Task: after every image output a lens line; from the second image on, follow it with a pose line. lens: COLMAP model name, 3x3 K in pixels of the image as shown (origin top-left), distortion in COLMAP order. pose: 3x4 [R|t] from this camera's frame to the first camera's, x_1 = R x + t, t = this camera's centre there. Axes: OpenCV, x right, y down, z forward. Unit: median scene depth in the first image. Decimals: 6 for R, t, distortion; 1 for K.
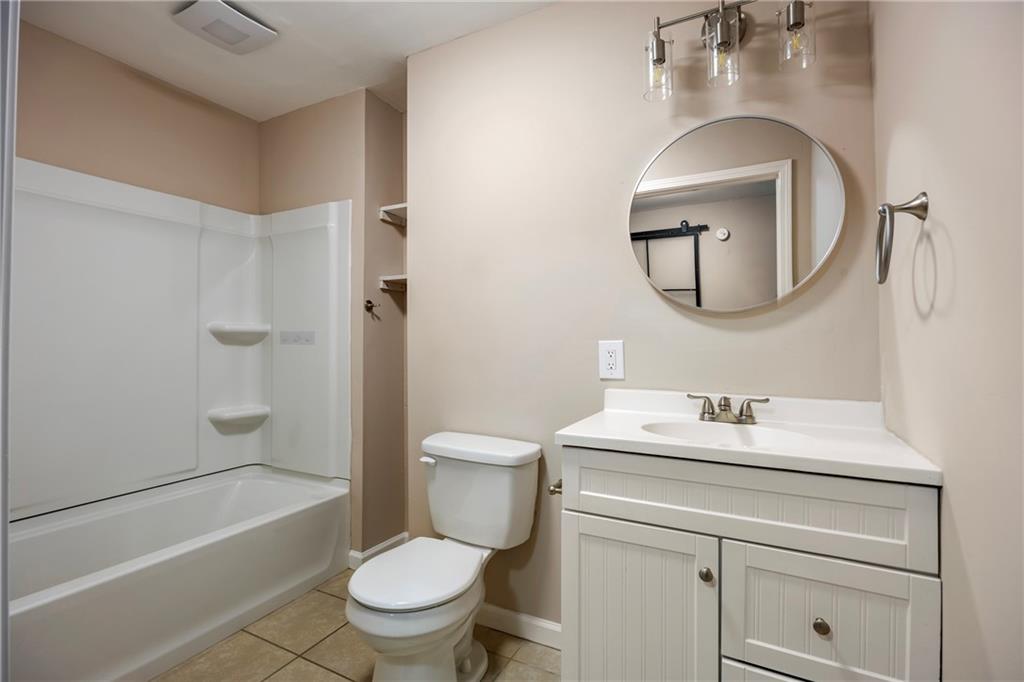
lens RADIAL K [[458.0, 0, 513.9], [0, 458.0, 341.1], [0, 0, 1]] dist [-0.012641, -0.000444]
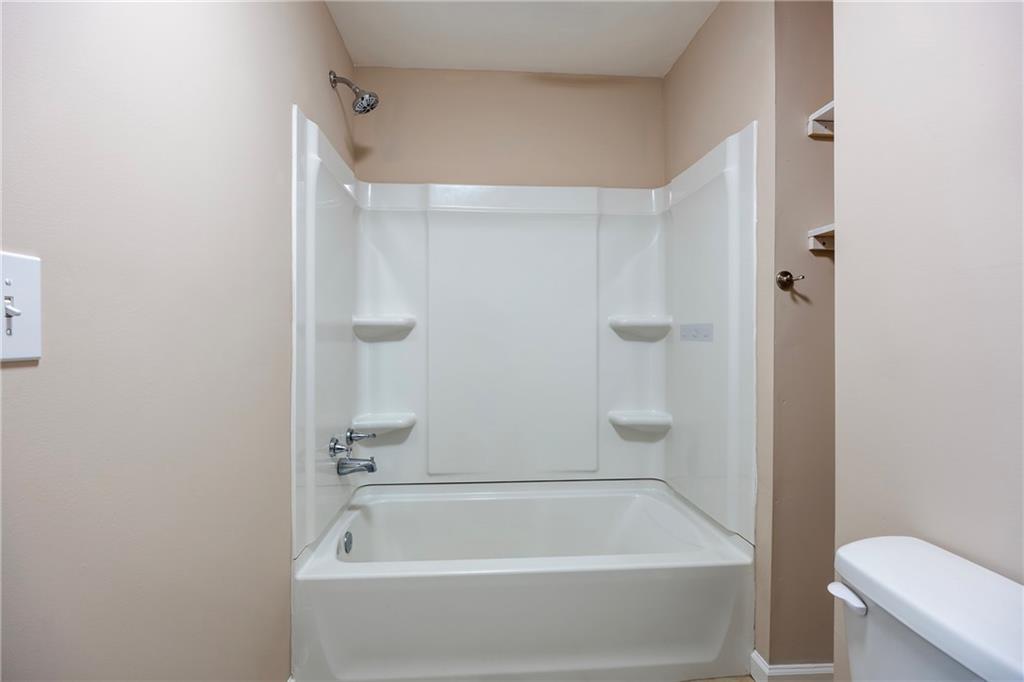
lens RADIAL K [[458.0, 0, 507.0], [0, 458.0, 340.7], [0, 0, 1]] dist [-0.012641, -0.000444]
pose [[0.525957, 0.007108, -0.850481, 0.013047], [0.001280, 0.999957, 0.009149, -0.000408], [0.850510, -0.005901, 0.525925, 0.337502]]
